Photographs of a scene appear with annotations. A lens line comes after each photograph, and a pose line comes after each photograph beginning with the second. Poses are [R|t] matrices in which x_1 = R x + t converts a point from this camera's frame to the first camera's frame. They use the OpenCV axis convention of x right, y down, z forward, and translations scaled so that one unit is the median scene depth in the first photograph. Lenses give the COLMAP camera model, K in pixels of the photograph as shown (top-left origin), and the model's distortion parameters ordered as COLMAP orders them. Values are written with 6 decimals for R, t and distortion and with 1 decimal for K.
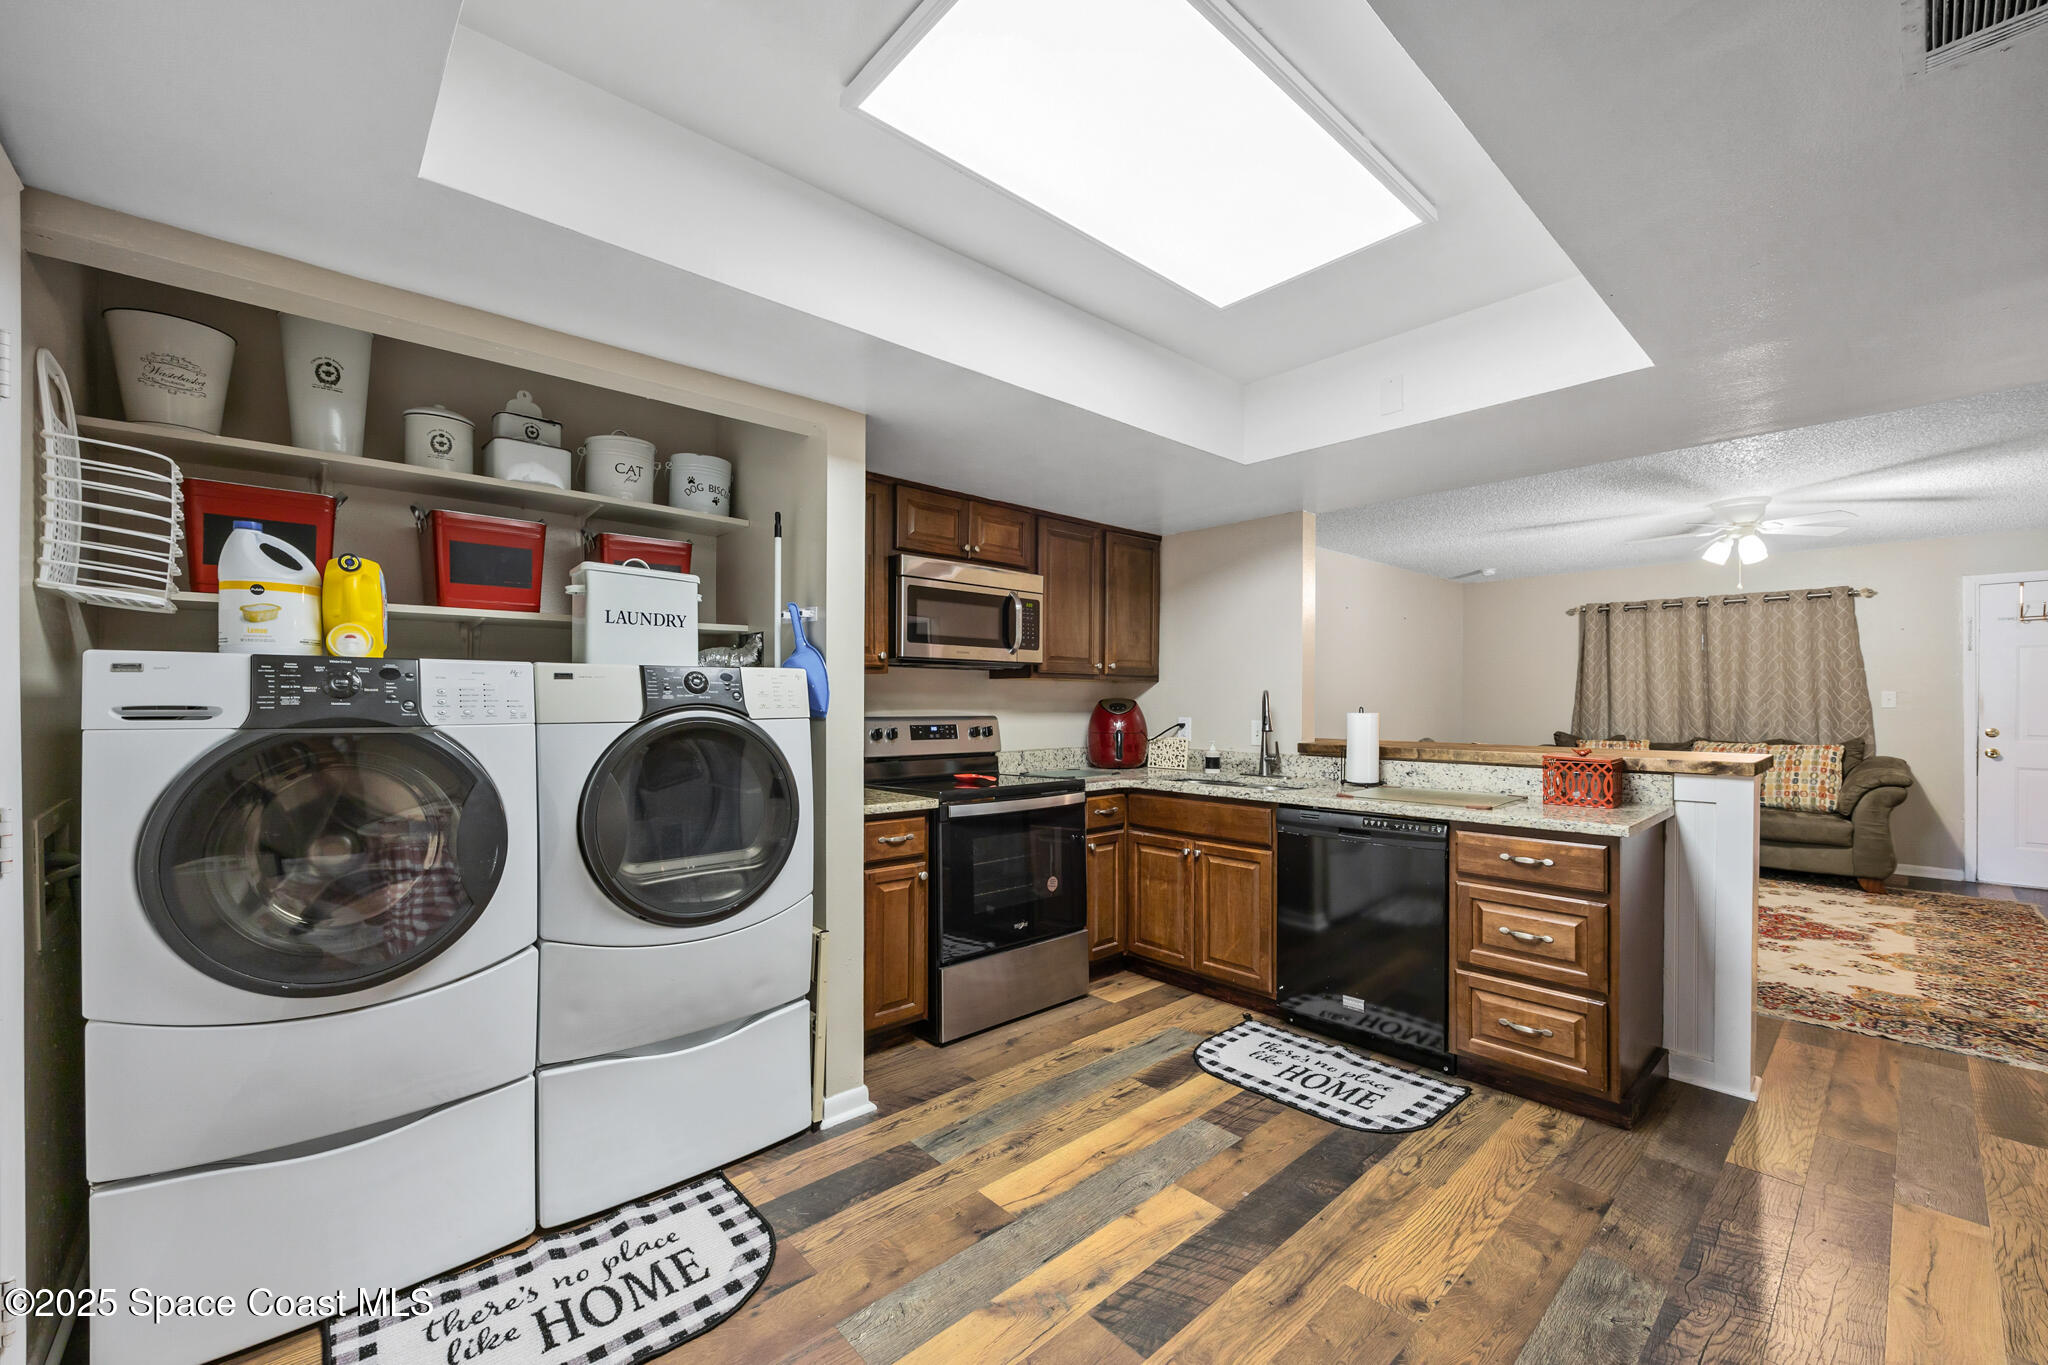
lens RADIAL K [[804.1, 0, 1014.9], [0, 804.1, 709.1], [0, 0, 1]] dist [-0.008849, 0.000891]
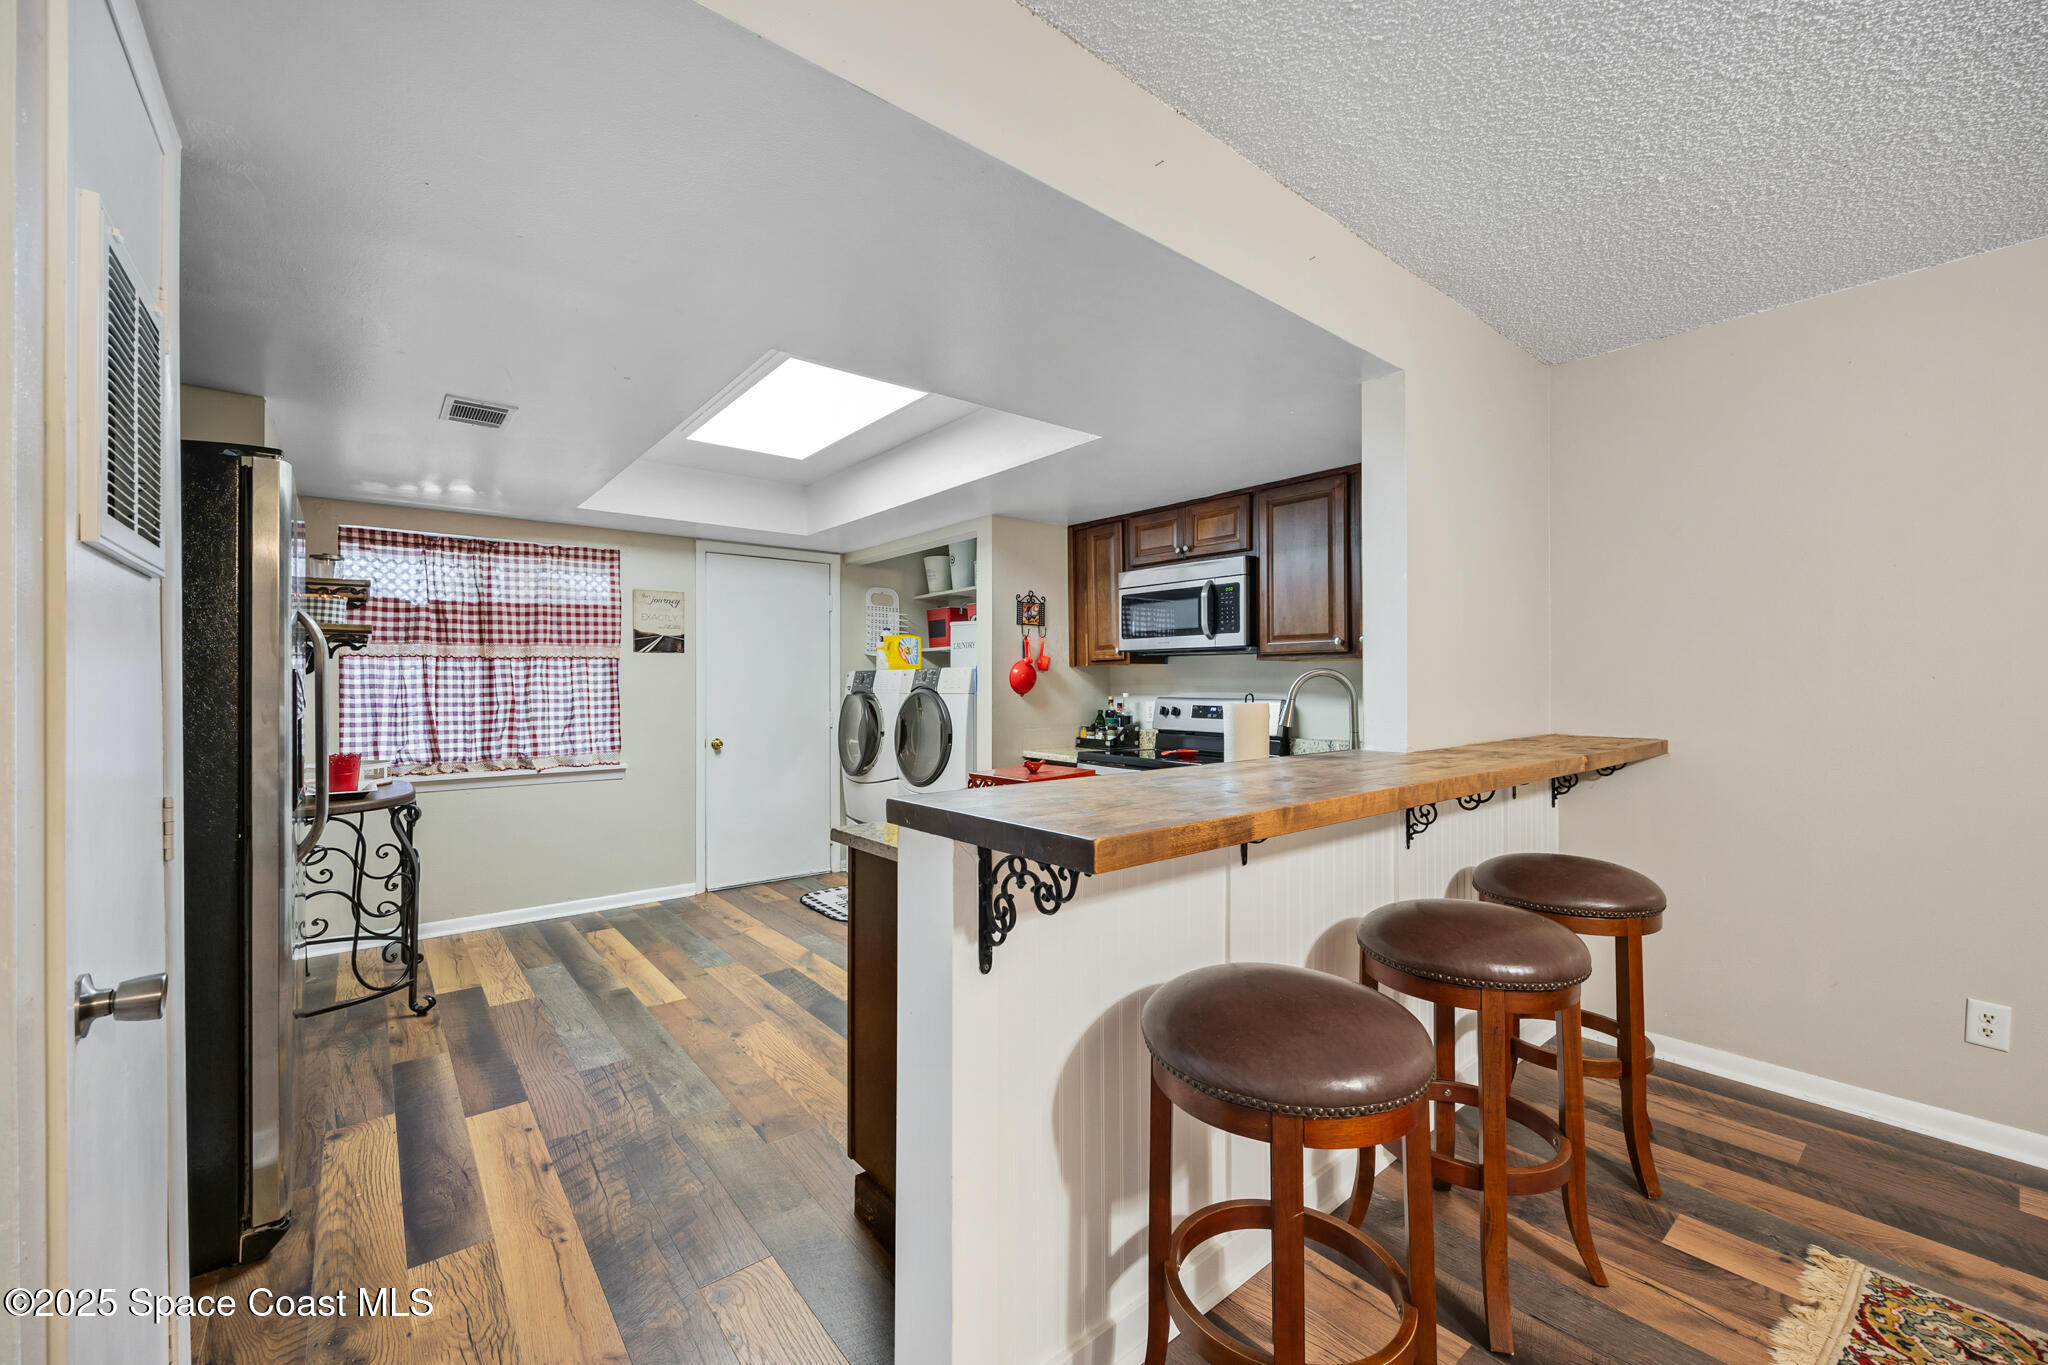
lens RADIAL K [[793.6, 0, 1007.8], [0, 793.6, 680.5], [0, 0, 1]] dist [-0.002324, -0.000444]
pose [[-0.044926, -0.005121, -0.998977, 1.066096], [-0.008310, 0.999954, -0.004752, -0.008523], [0.998956, 0.008088, -0.044967, 0.804544]]
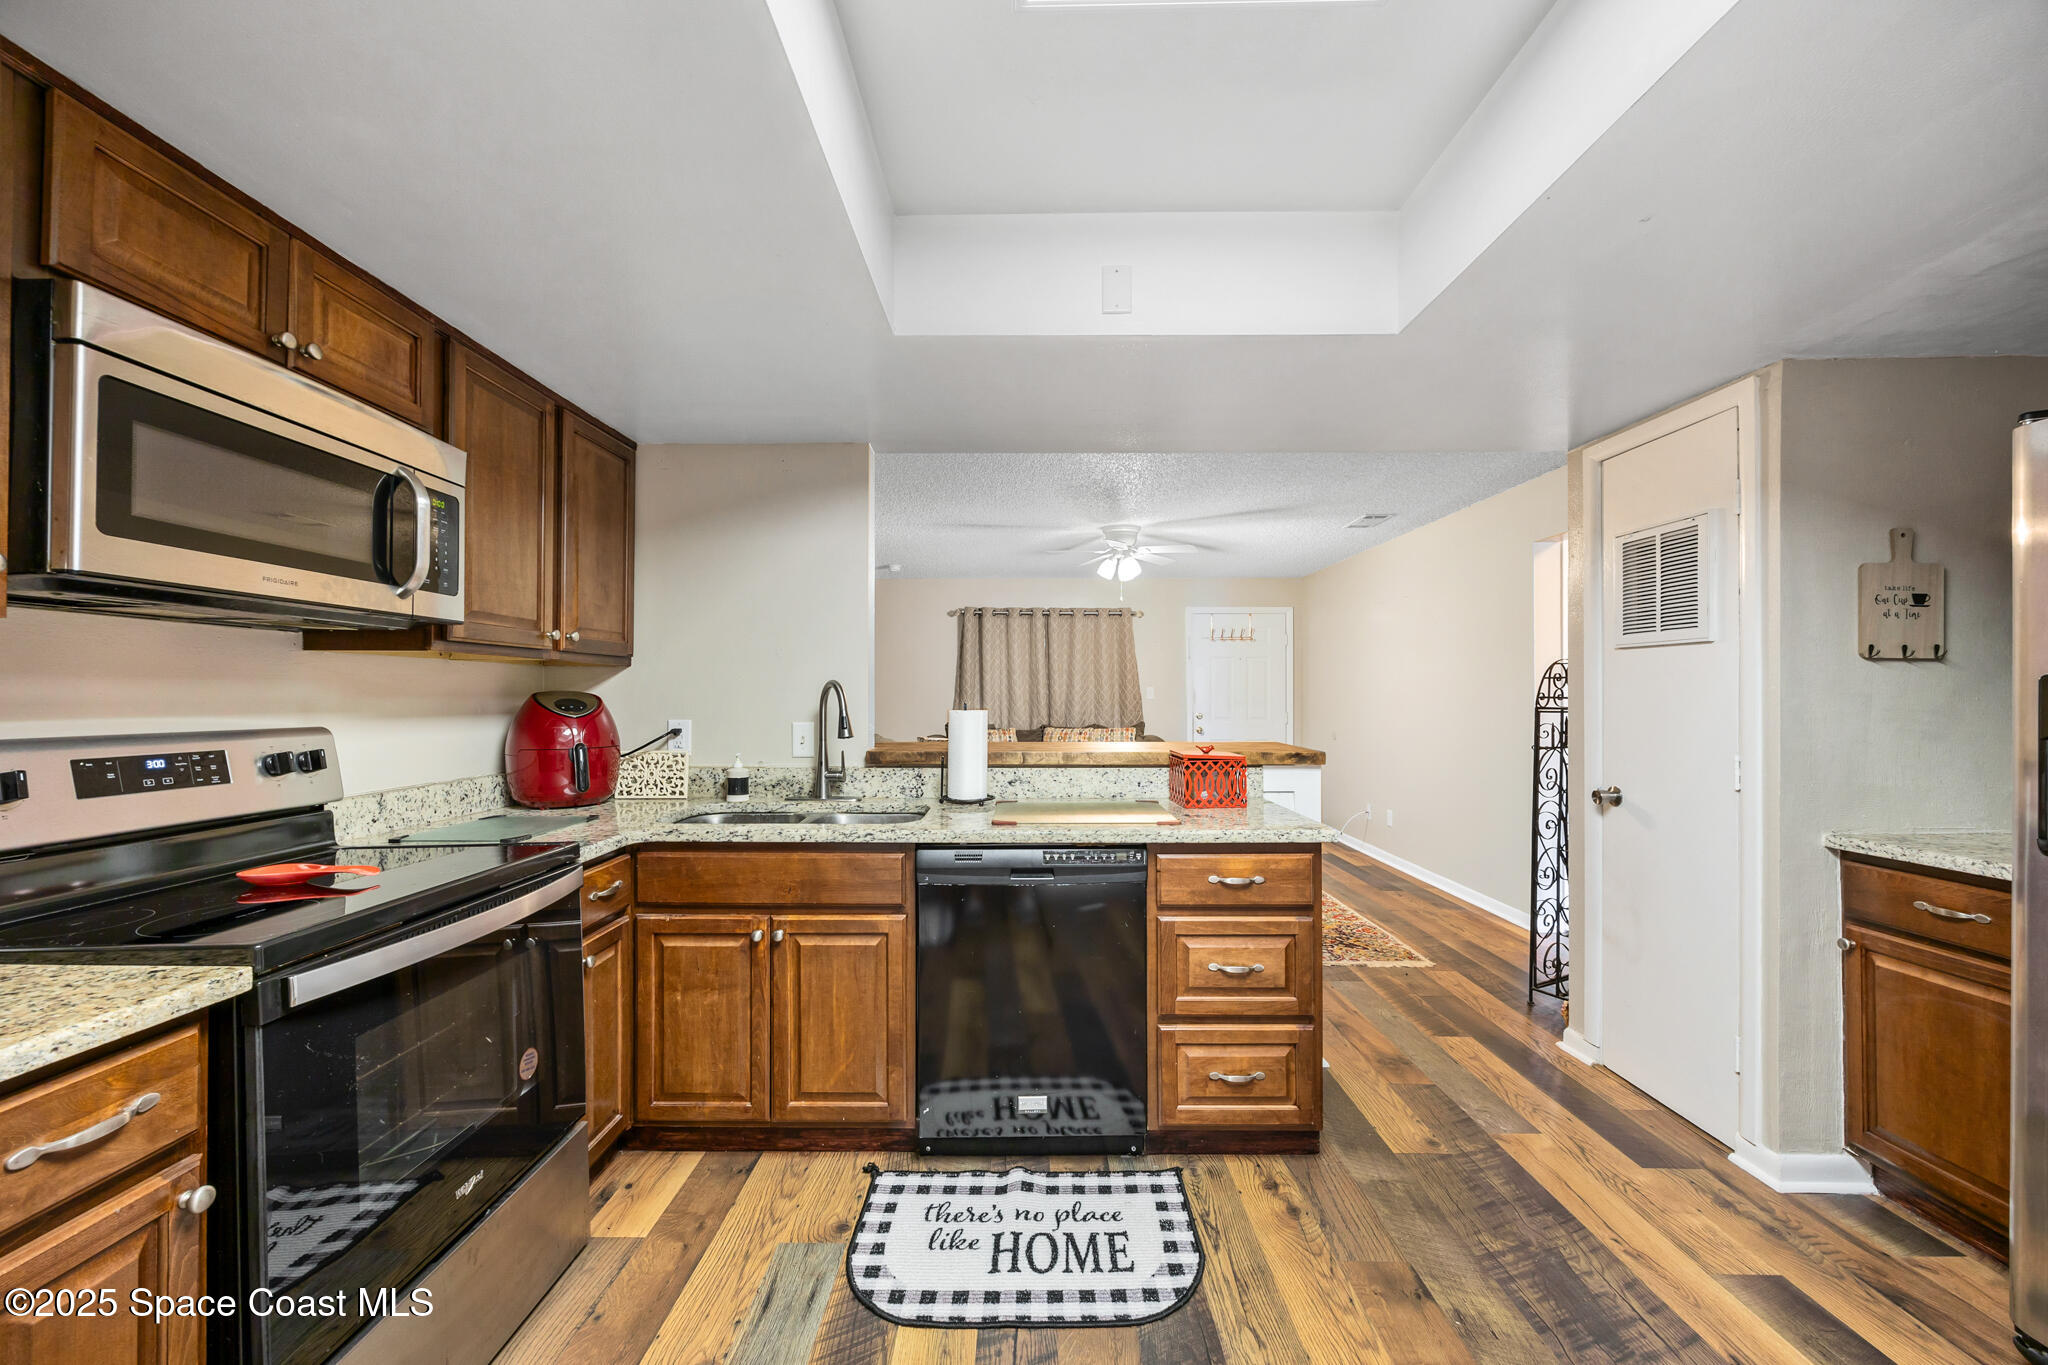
lens RADIAL K [[793.6, 0, 1014.2], [0, 793.6, 690.2], [0, 0, 1]] dist [-0.002324, -0.000444]
pose [[0.674201, 0.003196, 0.738541, -0.108672], [0.007703, 0.999906, -0.011359, -0.005664], [-0.738508, 0.013348, 0.674113, 0.426683]]
